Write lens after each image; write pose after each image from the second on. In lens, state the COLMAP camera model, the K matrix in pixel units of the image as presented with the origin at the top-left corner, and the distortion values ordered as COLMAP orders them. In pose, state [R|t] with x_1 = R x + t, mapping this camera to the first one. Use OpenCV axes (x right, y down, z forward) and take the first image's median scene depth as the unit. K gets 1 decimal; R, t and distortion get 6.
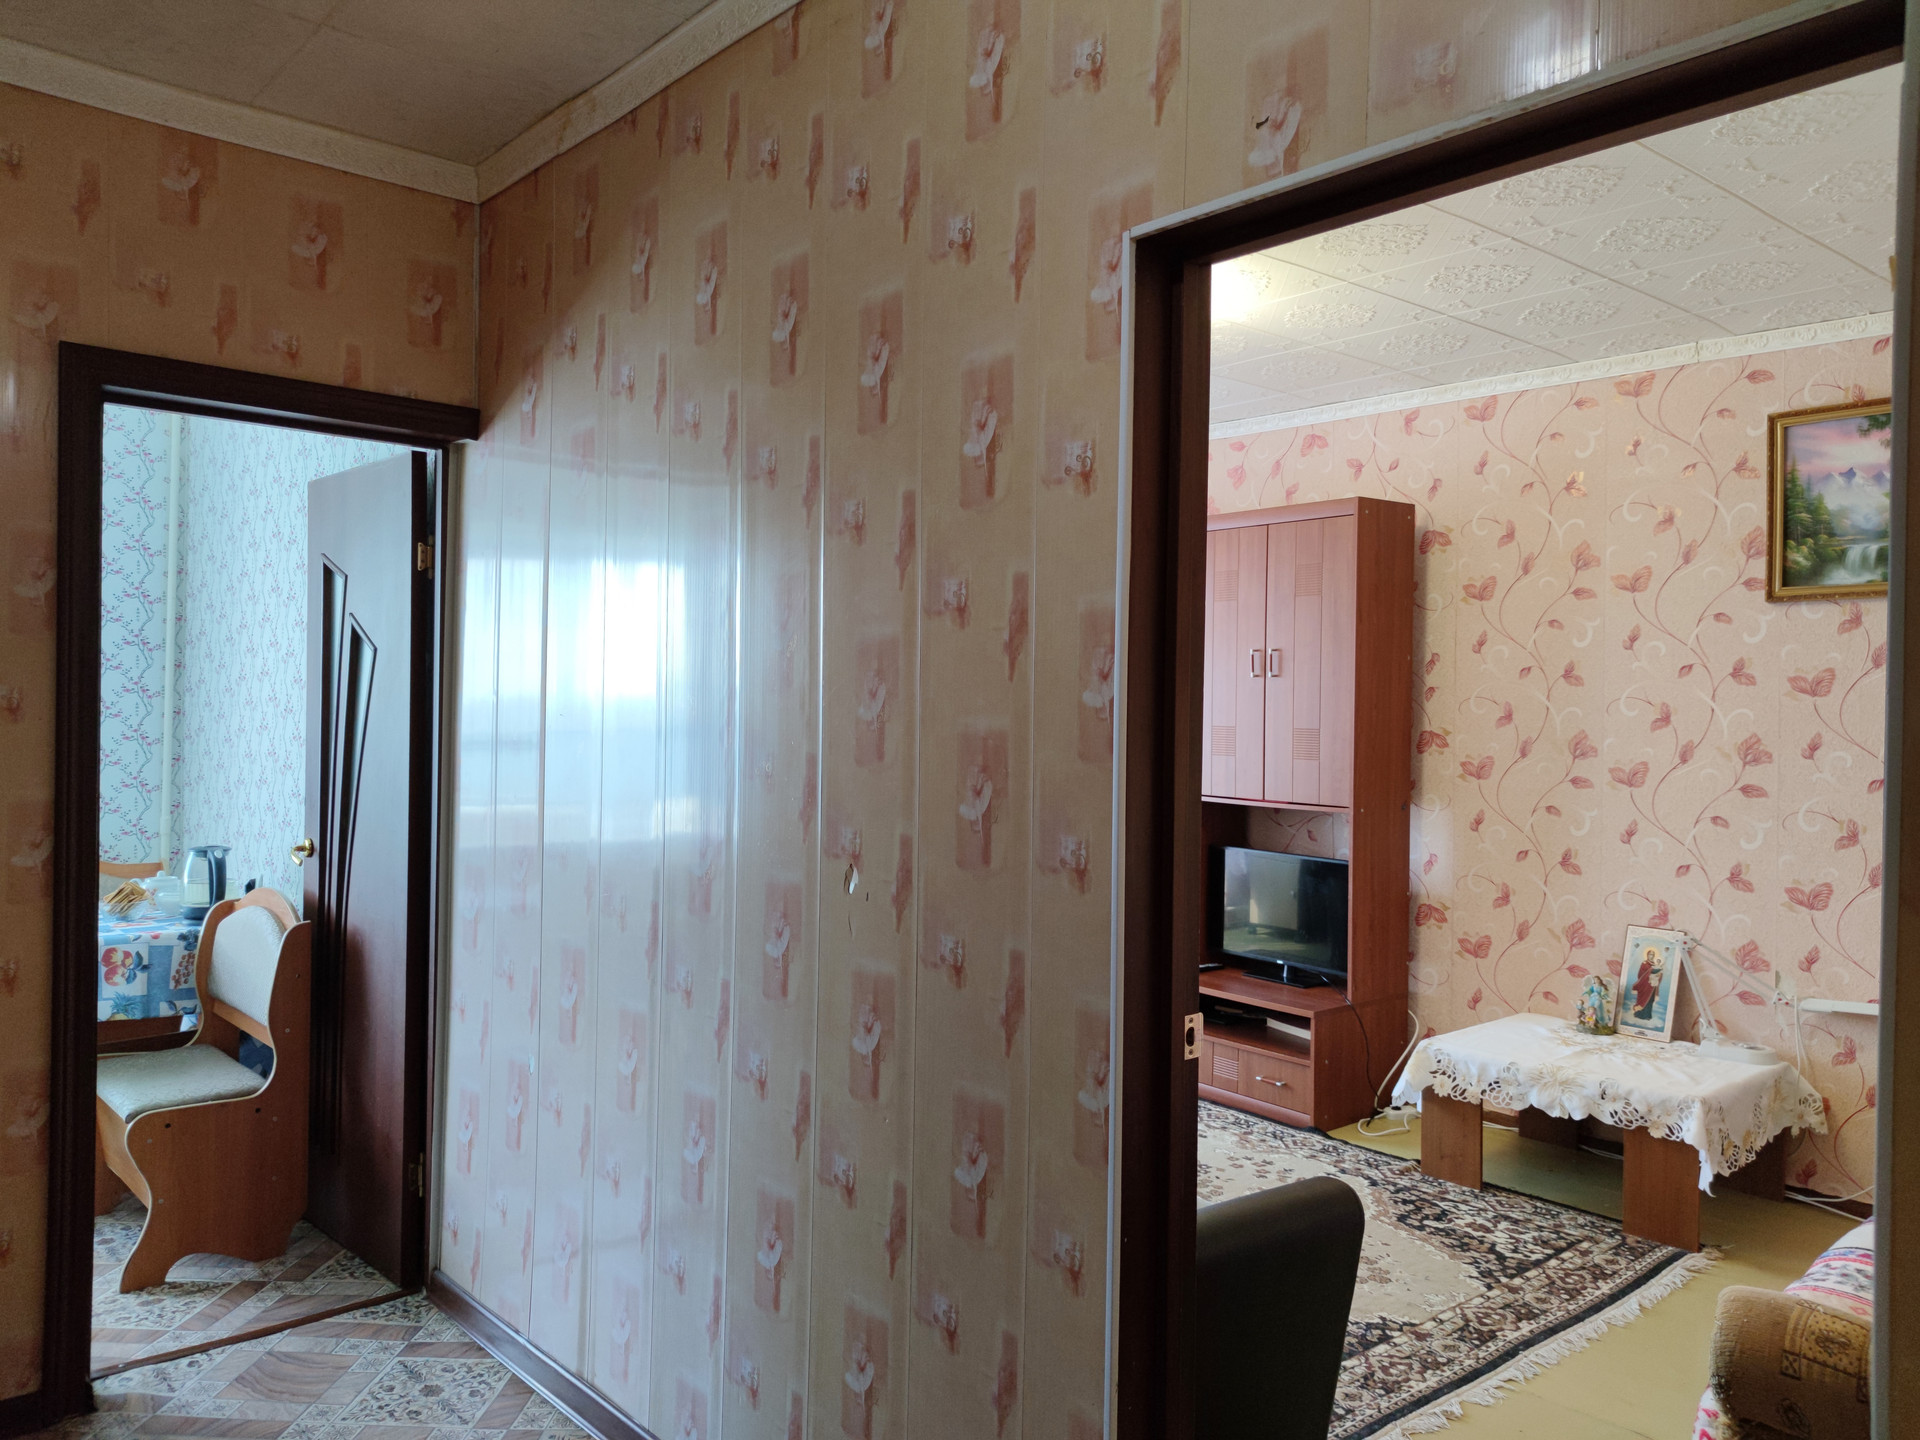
lens RADIAL K [[1411.0, 0, 969.6], [0, 1411.0, 669.9], [0, 0, 1]] dist [0.058692, -0.053478]
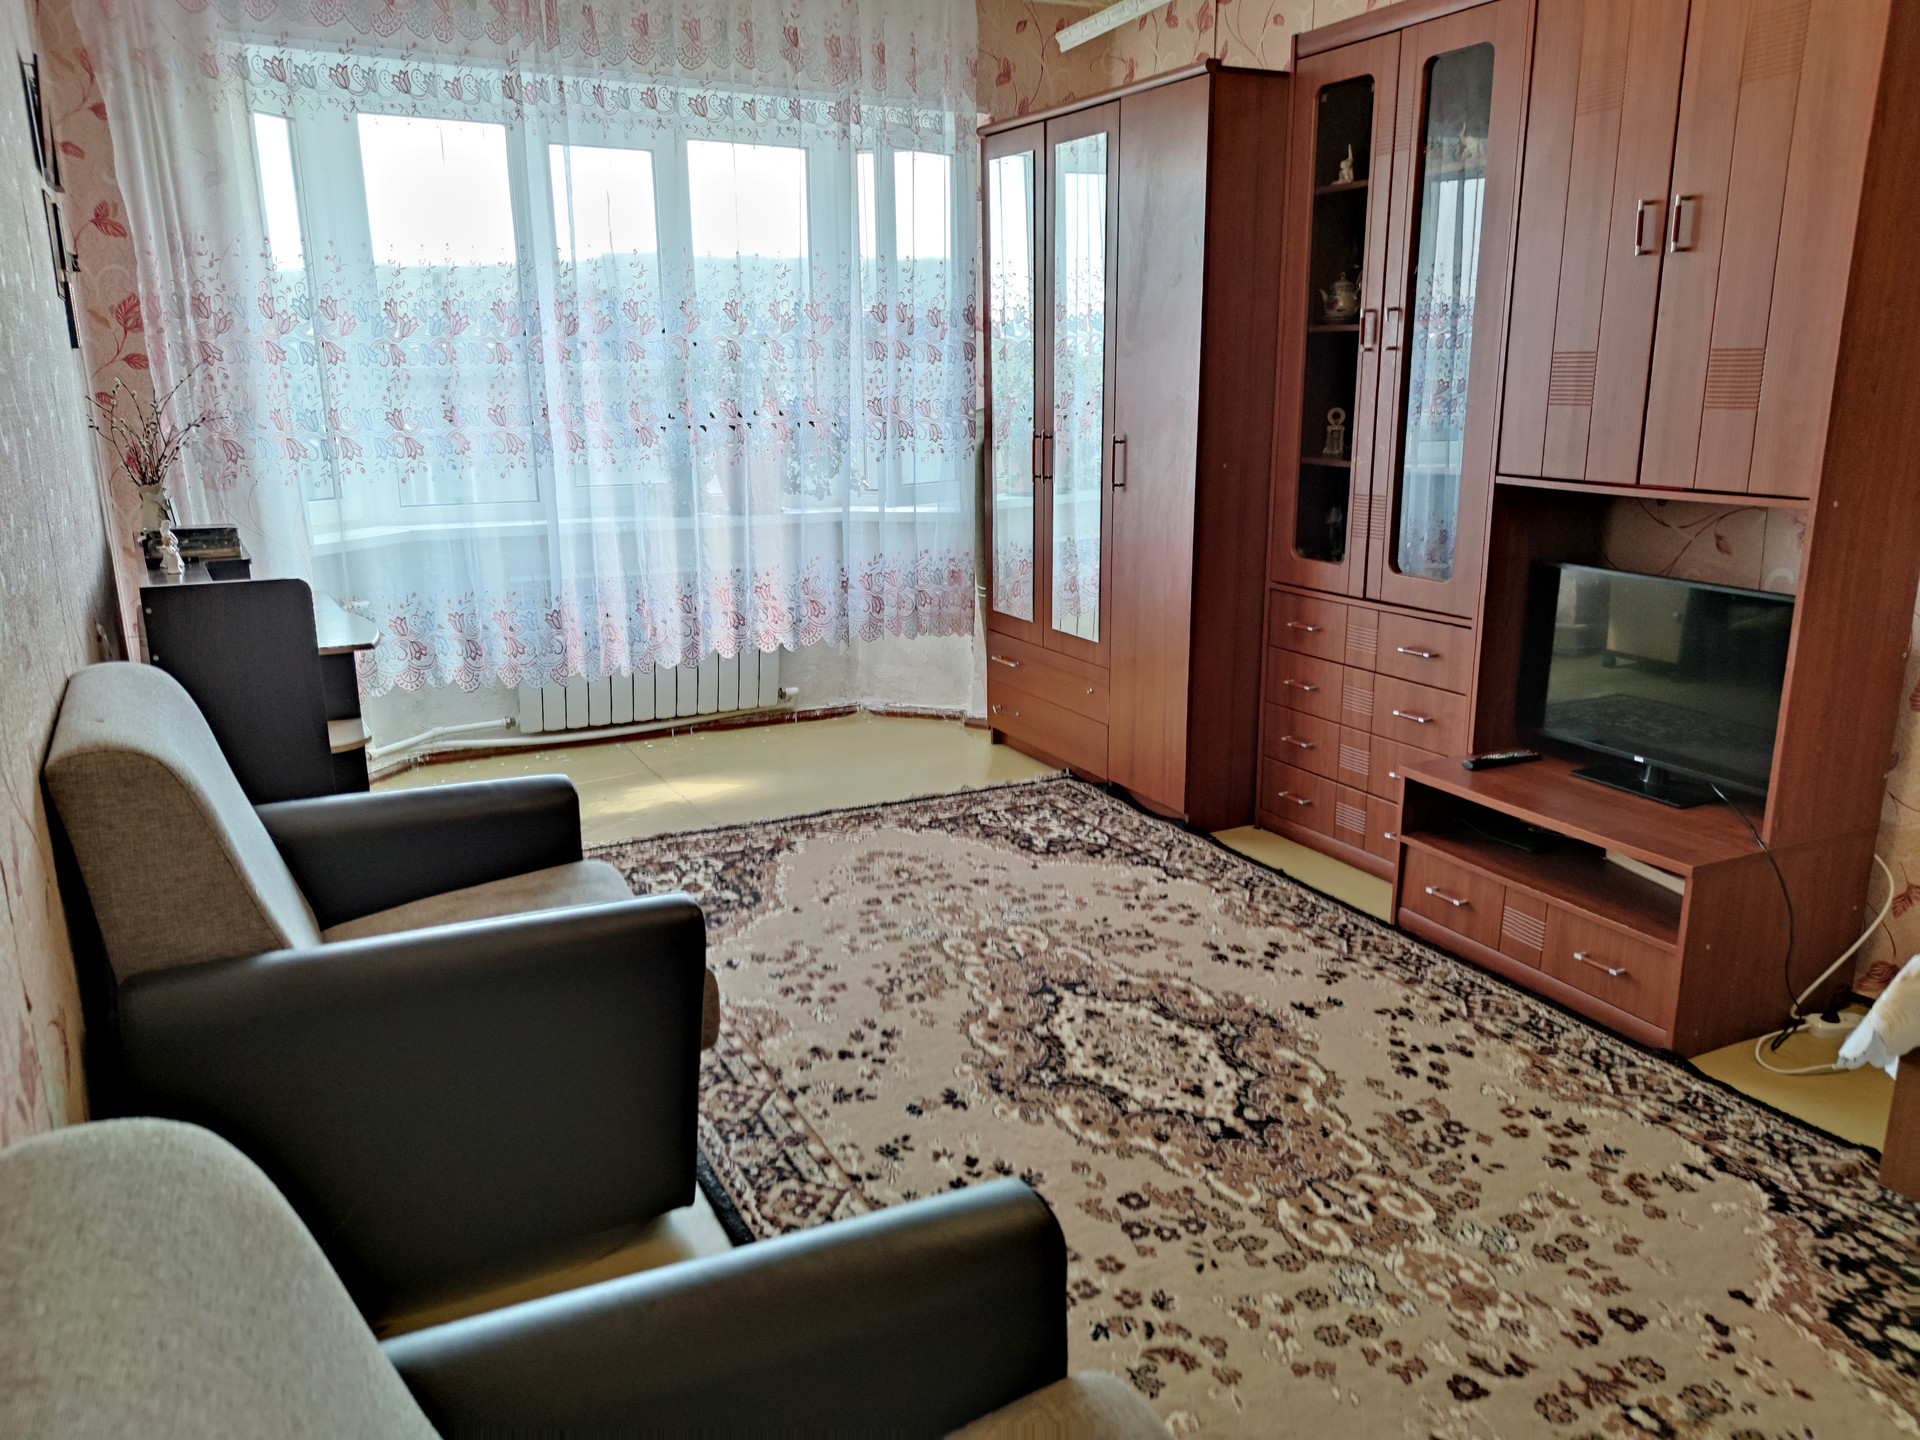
lens RADIAL K [[1411.0, 0, 966.3], [0, 1411.0, 727.2], [0, 0, 1]] dist [0.058692, -0.053478]
pose [[0.971400, 0.035451, -0.234788, 0.102936], [0.027513, 0.965327, 0.259588, 0.036715], [0.235850, -0.258624, 0.936744, 0.456383]]
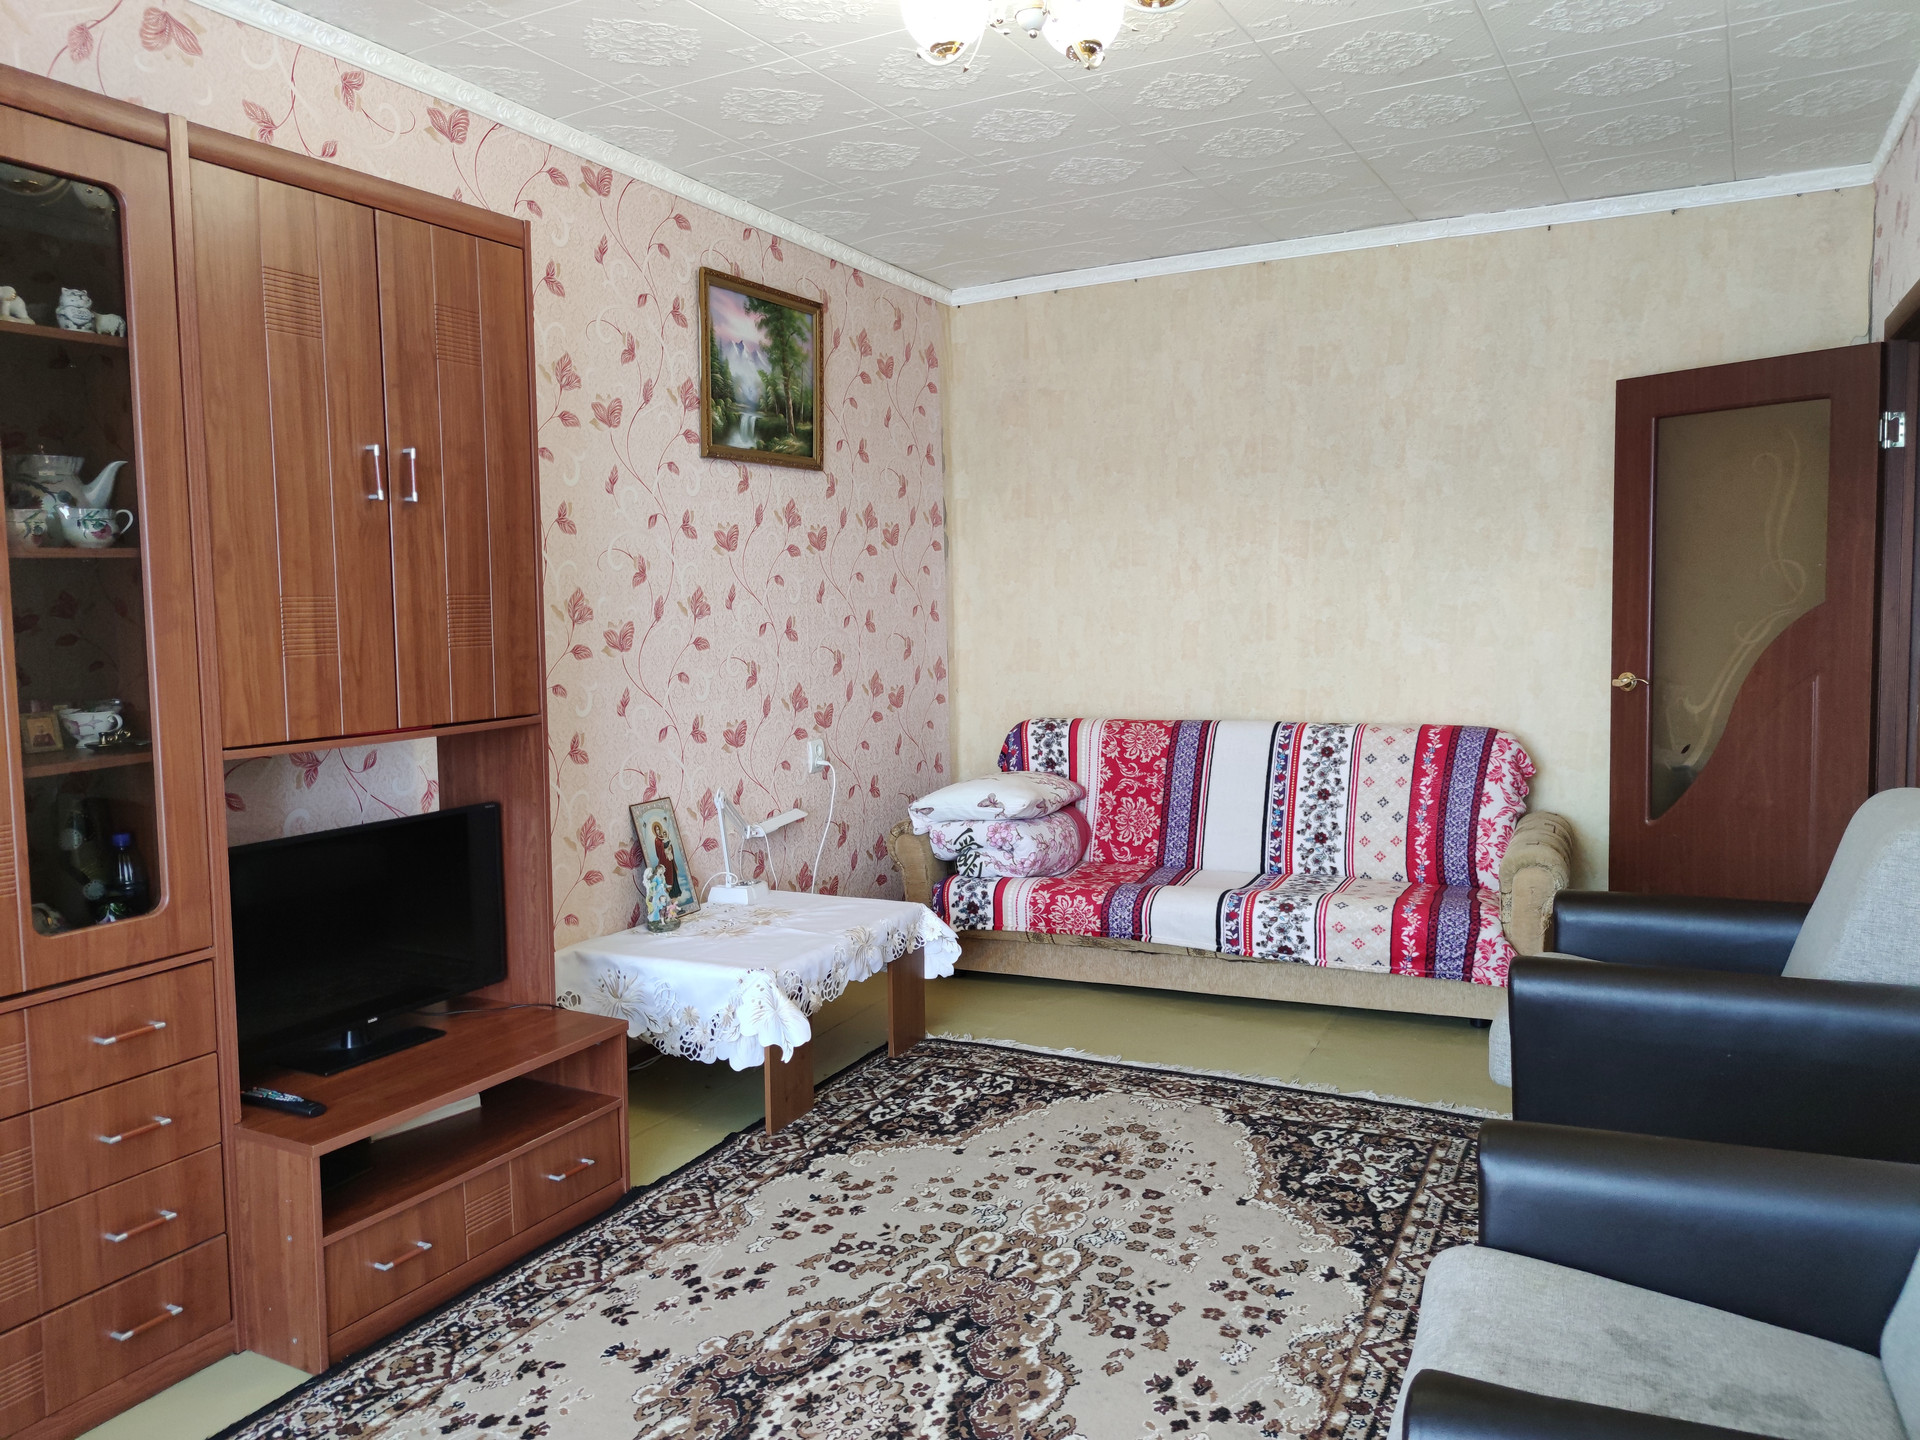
lens RADIAL K [[1411.0, 0, 982.3], [0, 1411.0, 697.0], [0, 0, 1]] dist [0.058692, -0.053478]
pose [[-0.386068, -0.078048, 0.919163, -0.452282], [-0.009419, 0.996696, 0.080675, 0.039526], [-0.922422, 0.022489, -0.385527, 1.197802]]
